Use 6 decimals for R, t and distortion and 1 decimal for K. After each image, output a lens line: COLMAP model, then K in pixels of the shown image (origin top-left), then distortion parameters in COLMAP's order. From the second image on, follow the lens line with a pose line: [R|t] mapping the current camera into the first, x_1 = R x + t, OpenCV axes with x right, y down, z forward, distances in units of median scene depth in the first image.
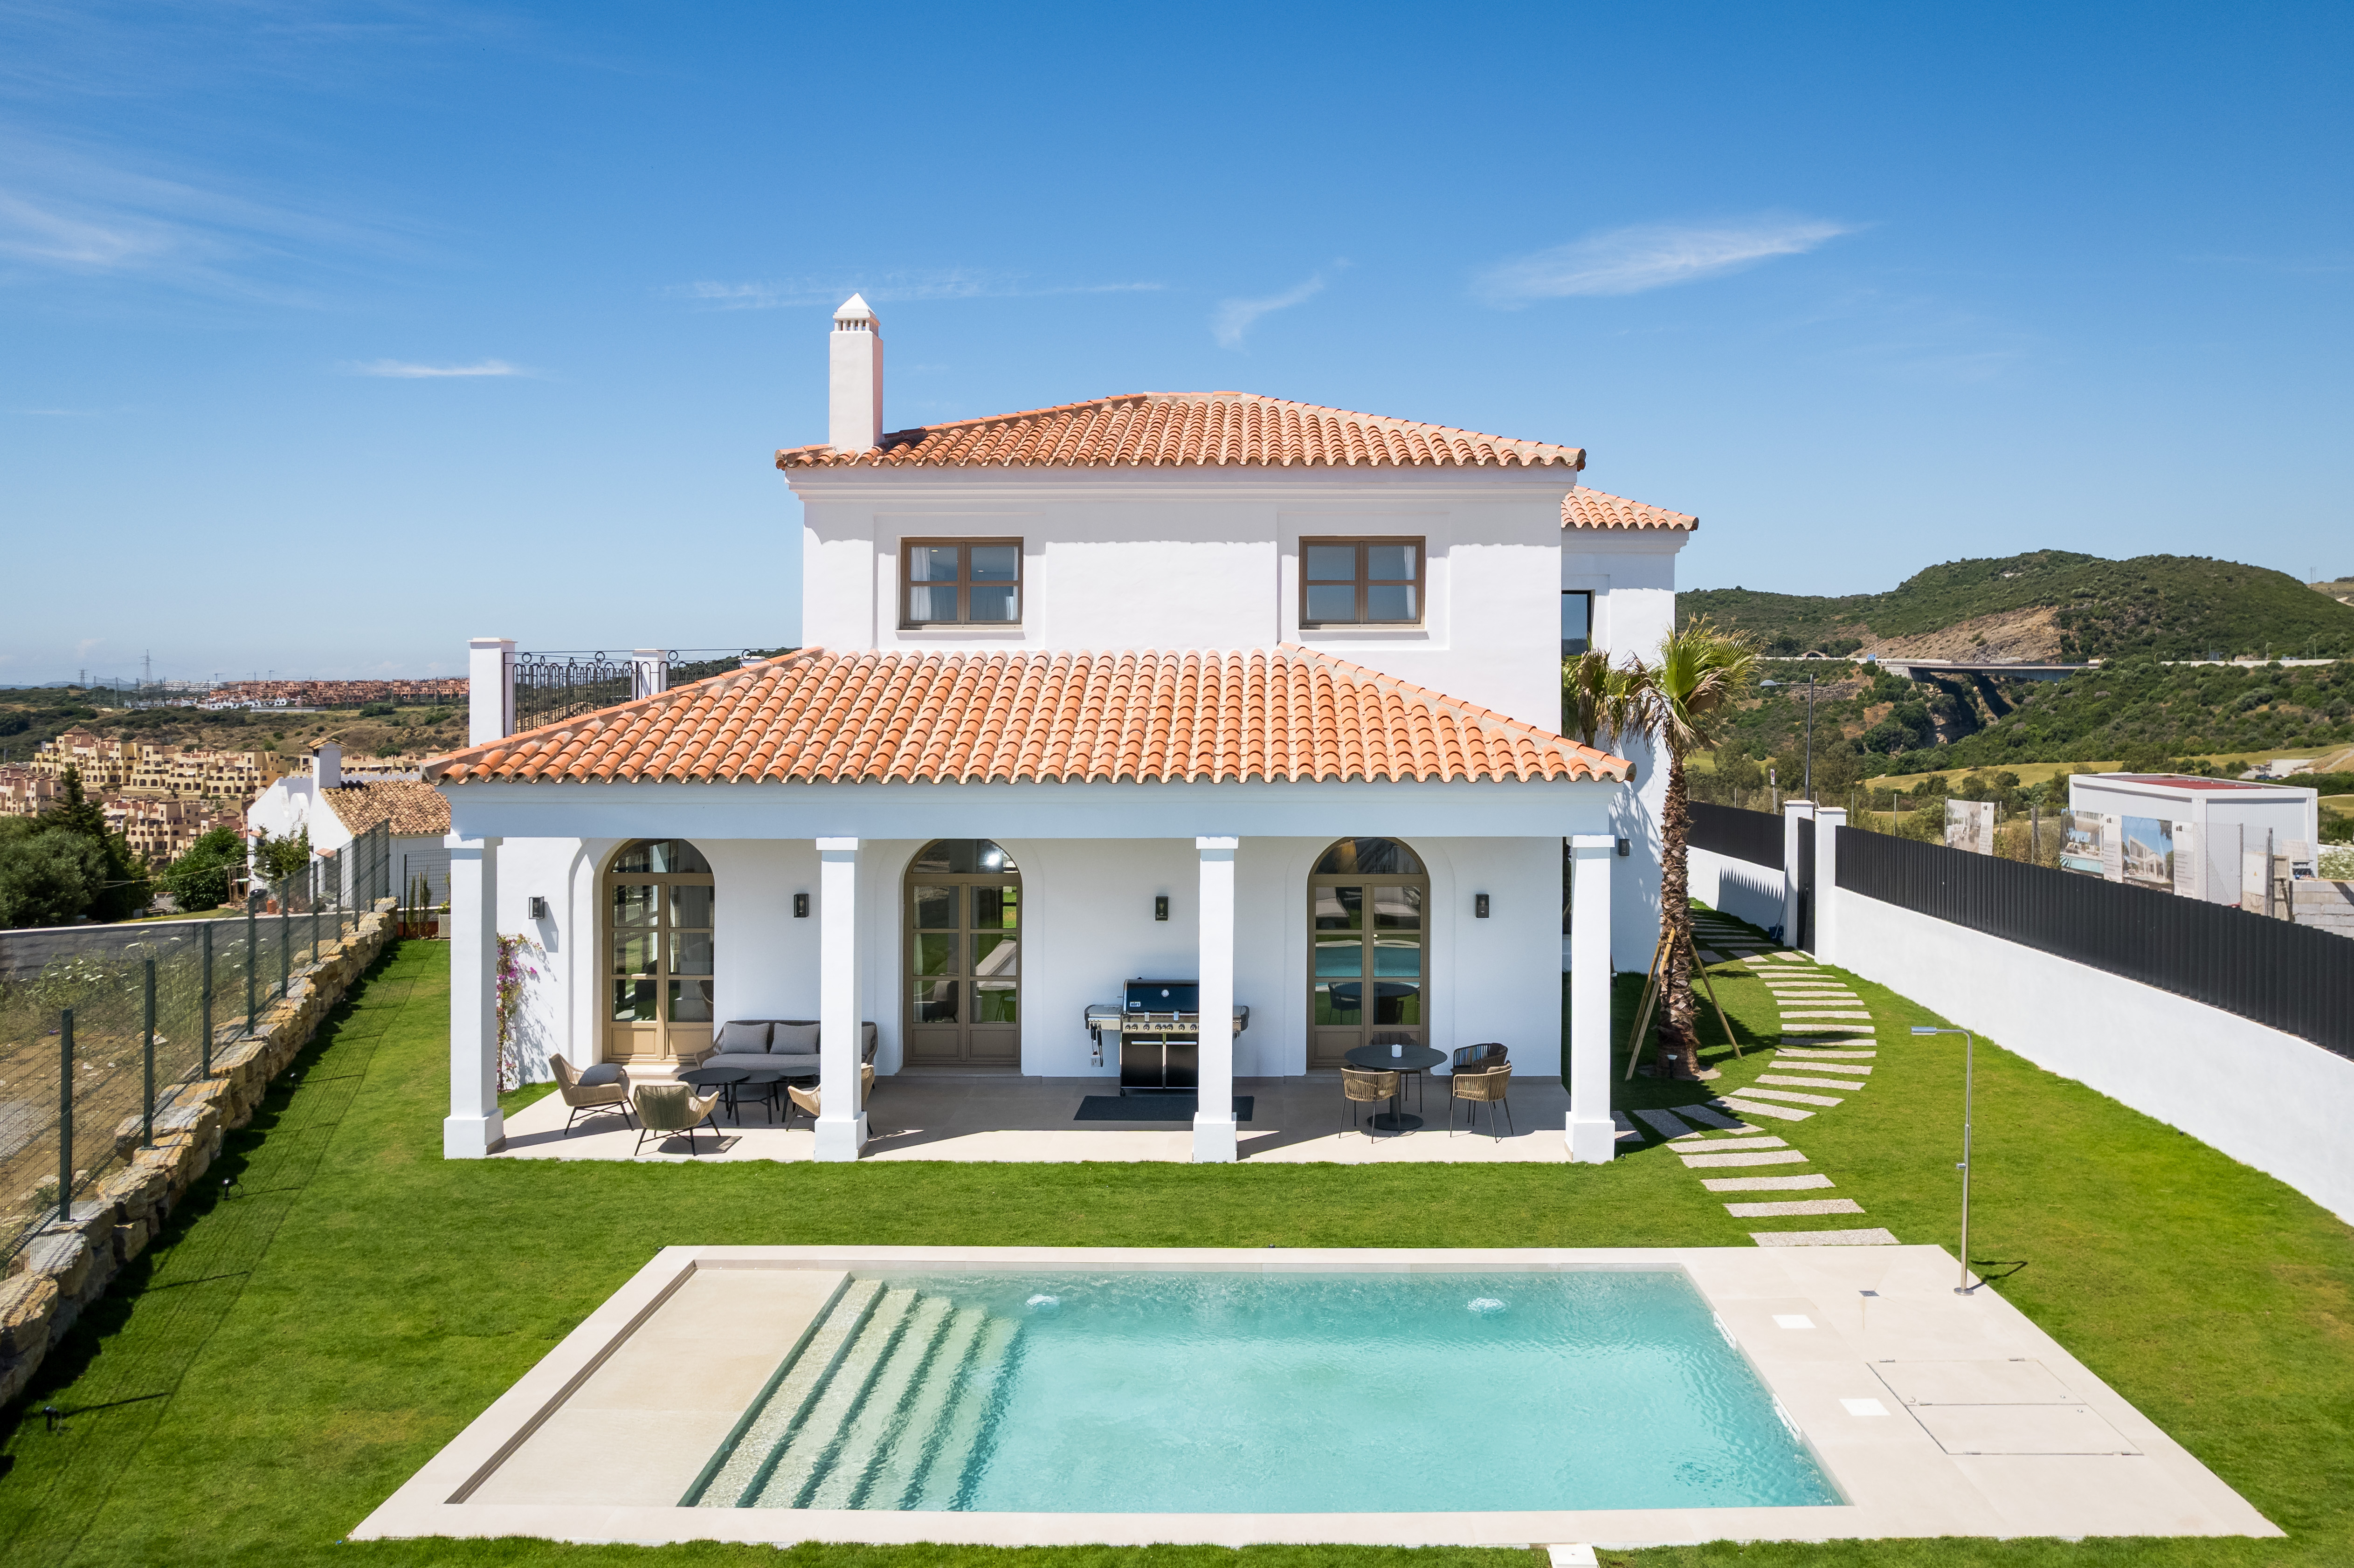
lens RADIAL K [[1605.0, 0, 1177.0], [0, 1605.0, 784.0], [0, 0, 1]] dist [-0.011883, -0.001652]
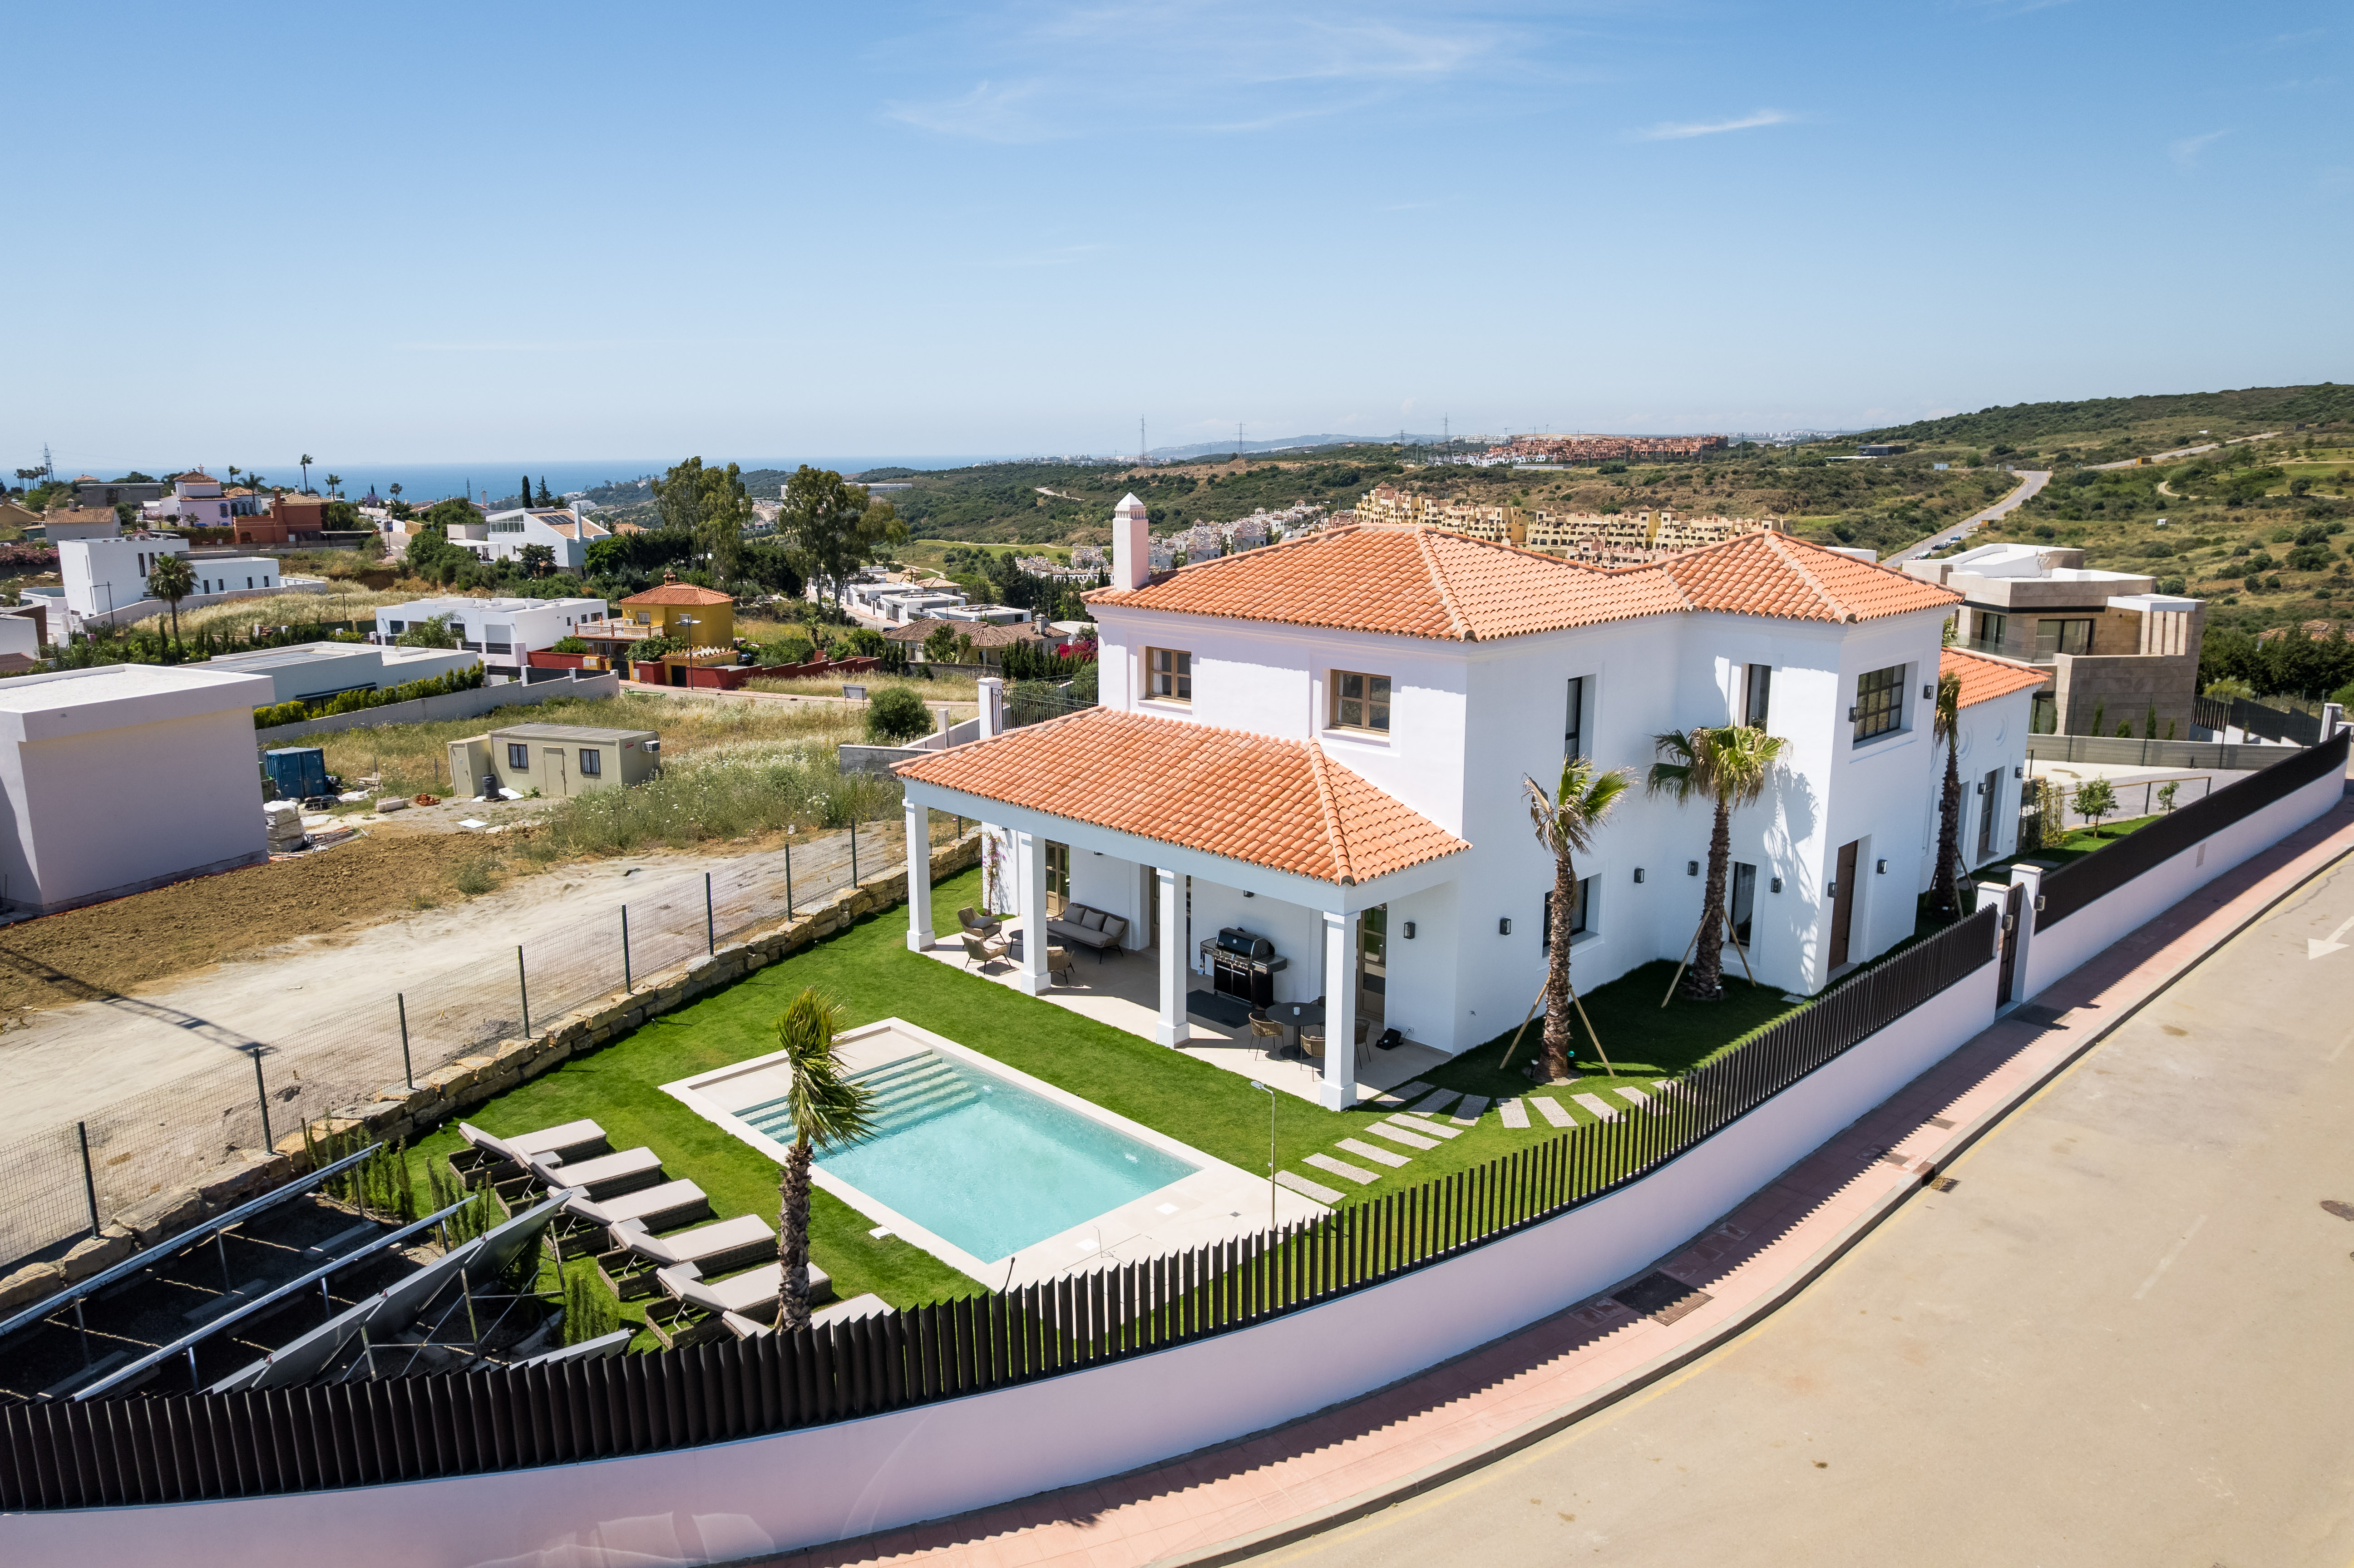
lens RADIAL K [[1605.1, 0, 1177.0], [0, 1605.1, 784.0], [0, 0, 1]] dist [-0.011883, -0.001652]
pose [[0.703095, 0.151973, -0.694667, 0.107617], [-0.028100, 0.982071, 0.186408, -0.033544], [0.710541, -0.111542, 0.694759, -0.016365]]
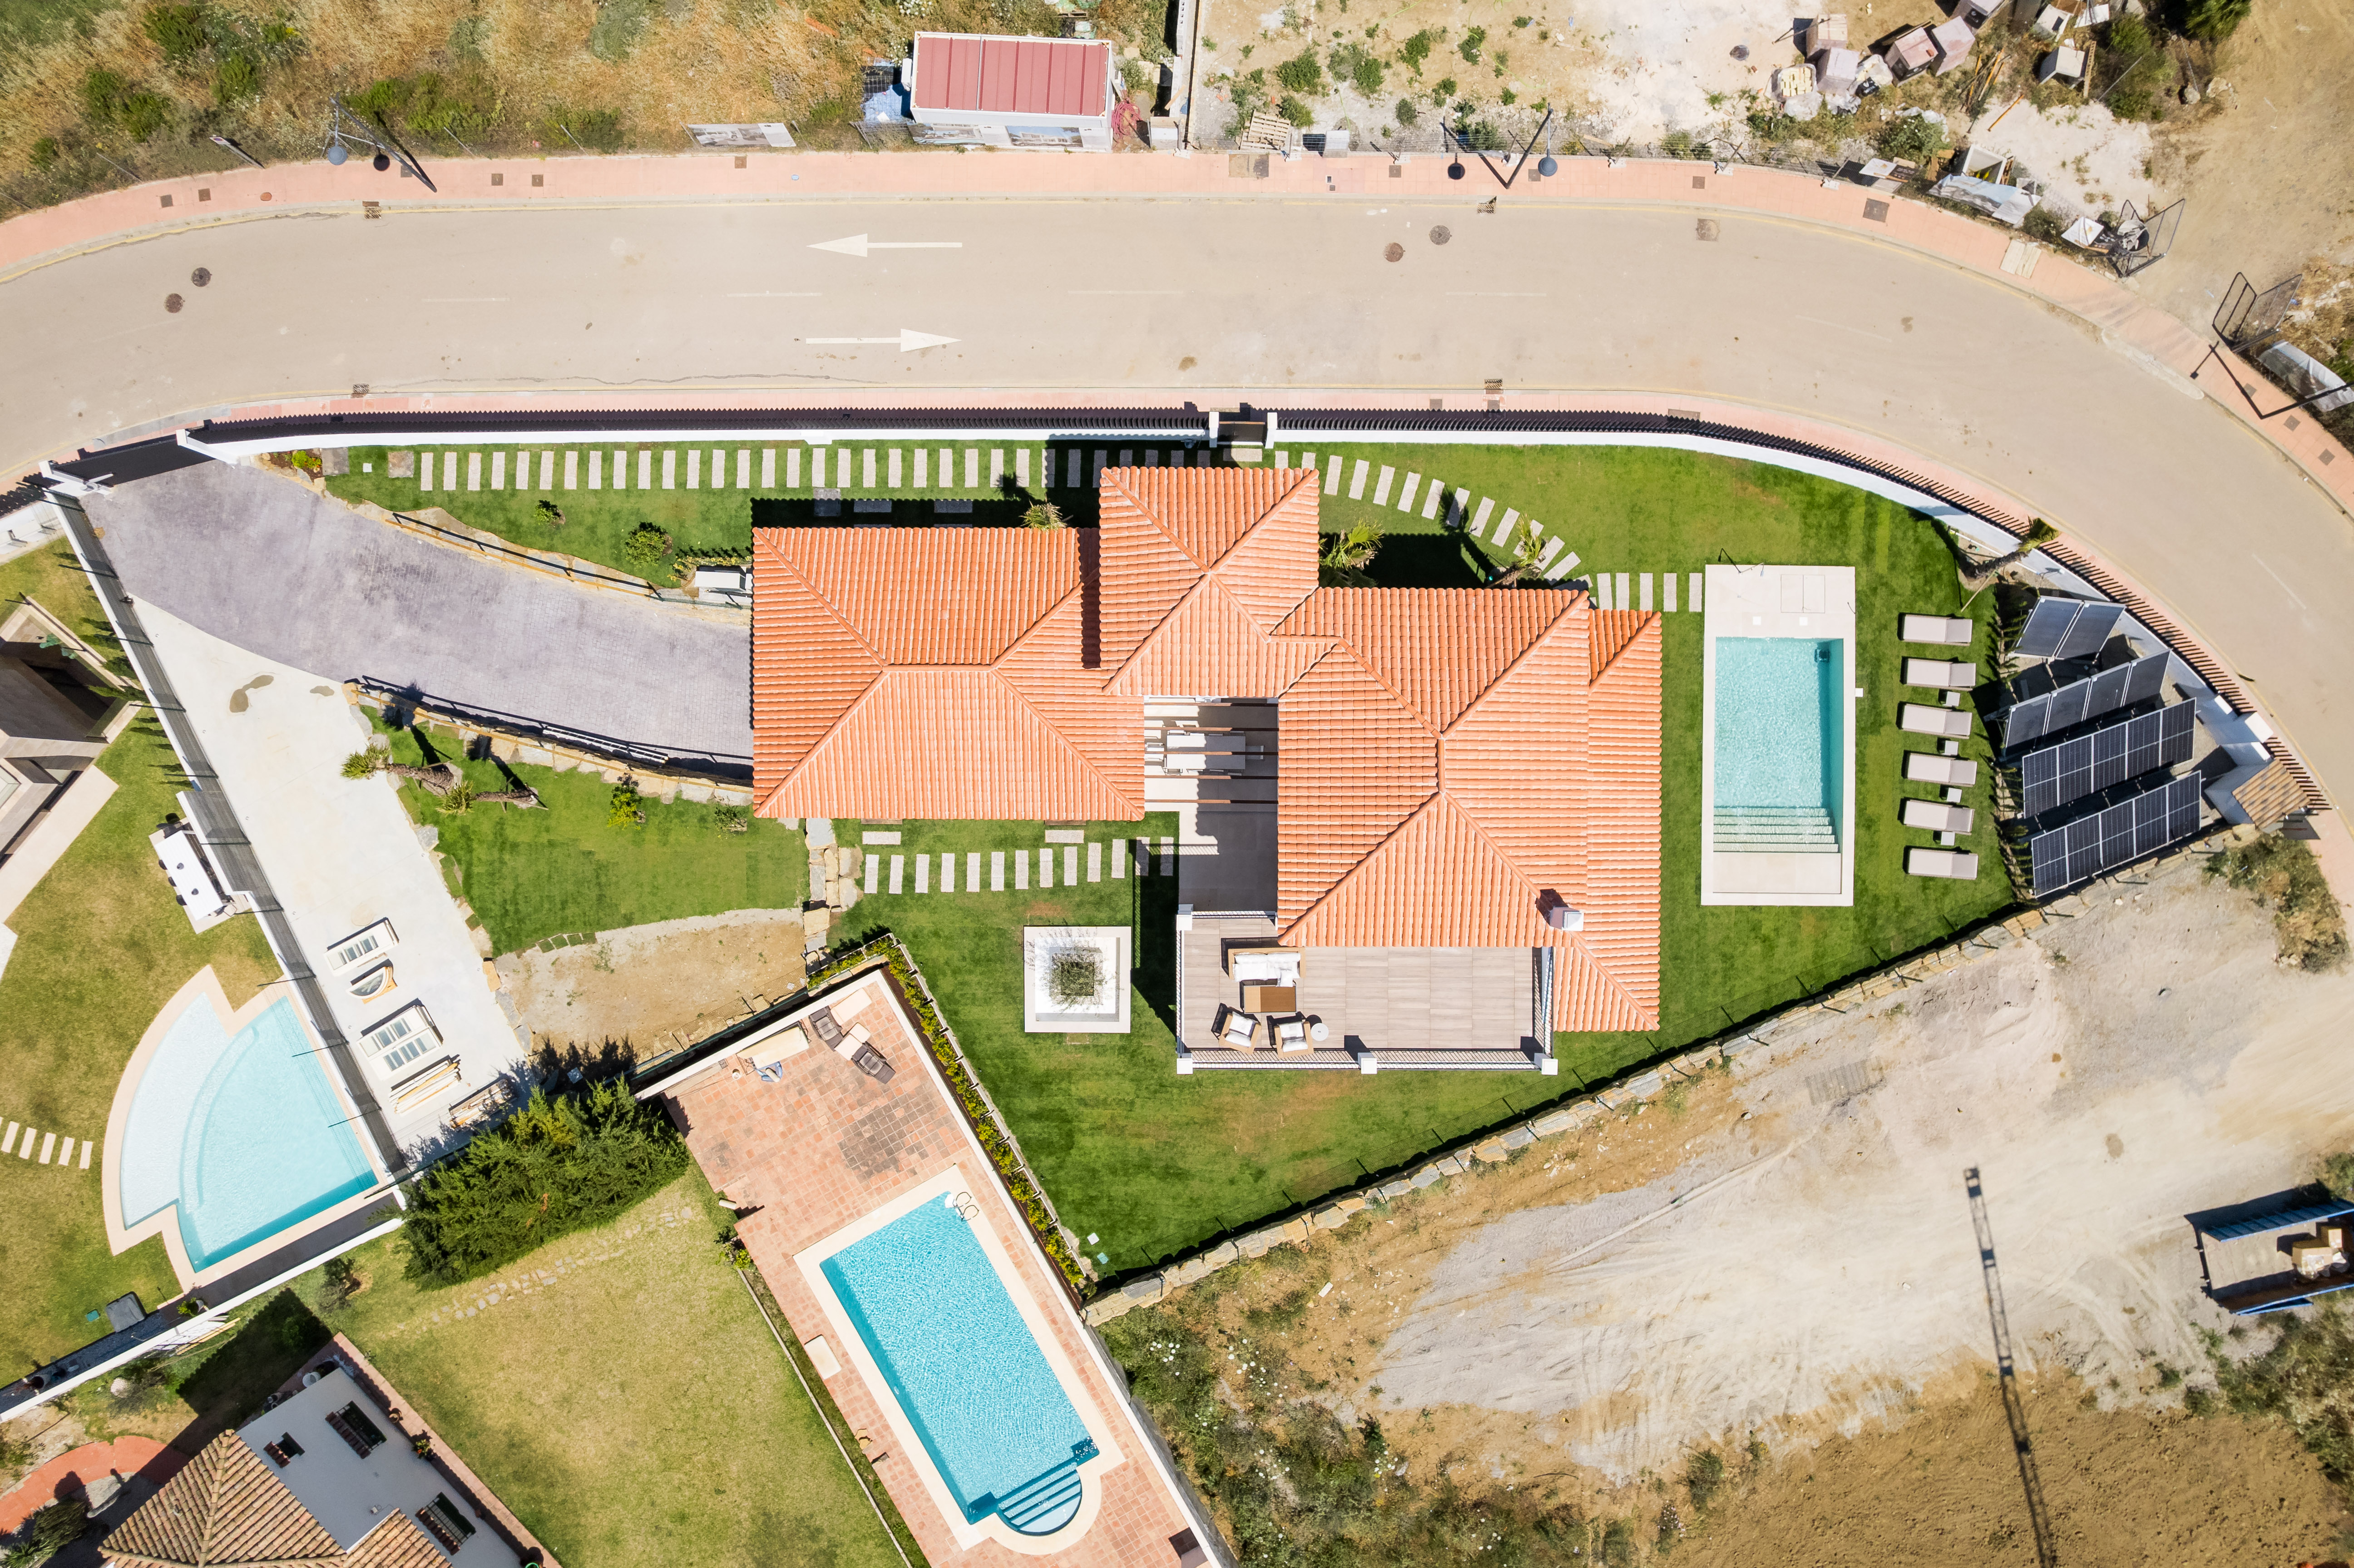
lens RADIAL K [[1605.2, 0, 1177.0], [0, 1605.2, 784.0], [0, 0, 1]] dist [-0.011883, -0.001652]
pose [[0.021499, -0.999250, 0.032219, -0.013742], [0.050048, 0.033262, 0.998193, -0.261762], [-0.998515, -0.019848, 0.050726, 0.152211]]
